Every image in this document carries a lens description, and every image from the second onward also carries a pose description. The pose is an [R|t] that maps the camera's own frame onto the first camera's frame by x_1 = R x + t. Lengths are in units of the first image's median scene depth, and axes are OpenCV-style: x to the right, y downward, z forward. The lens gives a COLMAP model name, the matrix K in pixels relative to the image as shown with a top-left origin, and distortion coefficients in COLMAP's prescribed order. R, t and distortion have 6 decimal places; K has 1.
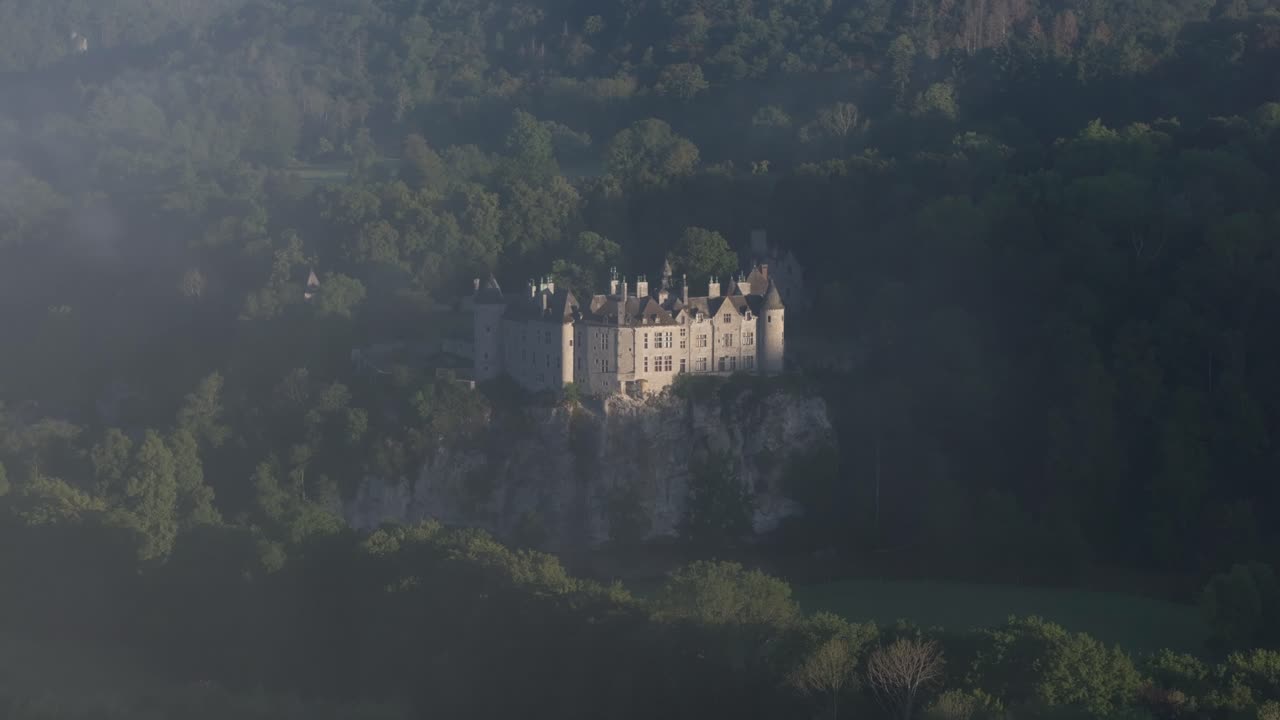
lens RADIAL K [[2891.3, 0, 640.6], [0, 2891.3, 360.0], [0, 0, 1]] dist [-0.182088, 0.000000]
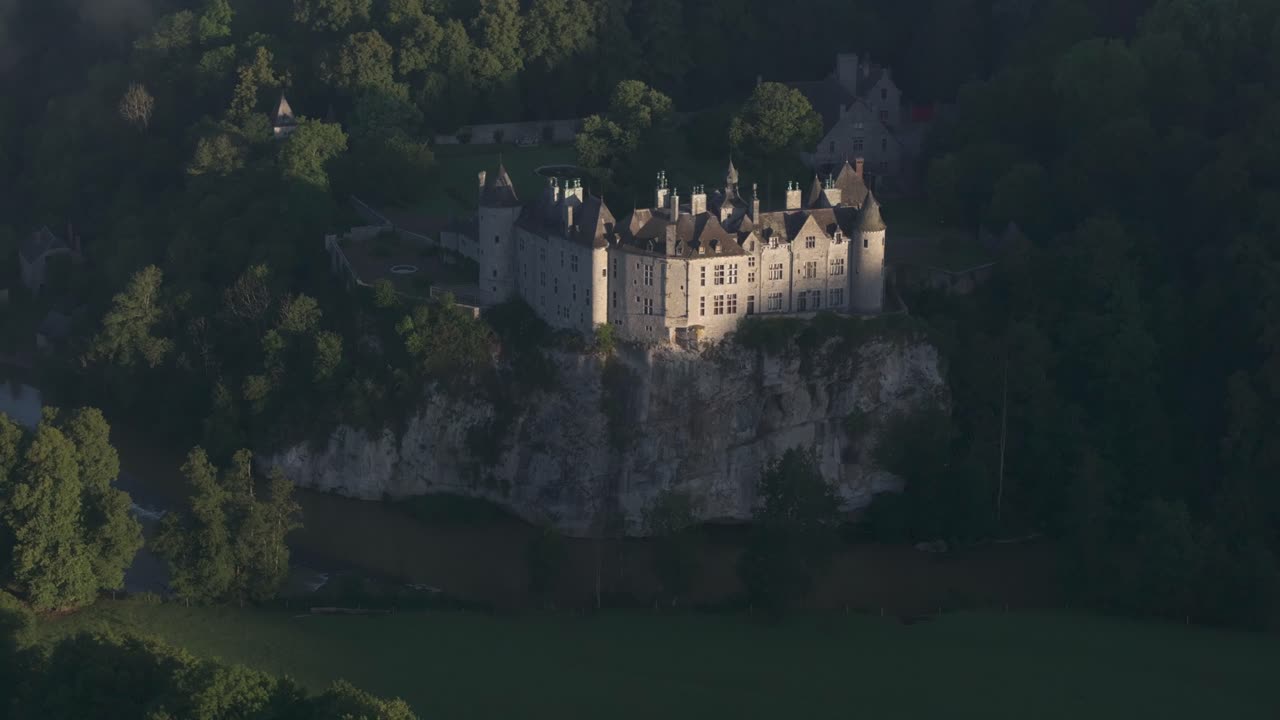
lens RADIAL K [[2891.3, 0, 639.1], [0, 2891.3, 359.9], [0, 0, 1]] dist [-0.182088, 0.000000]
pose [[0.999774, 0.011061, -0.018183, -0.000823], [-0.007871, 0.985928, 0.166988, -0.108385], [0.019774, -0.166807, 0.985791, 0.242739]]
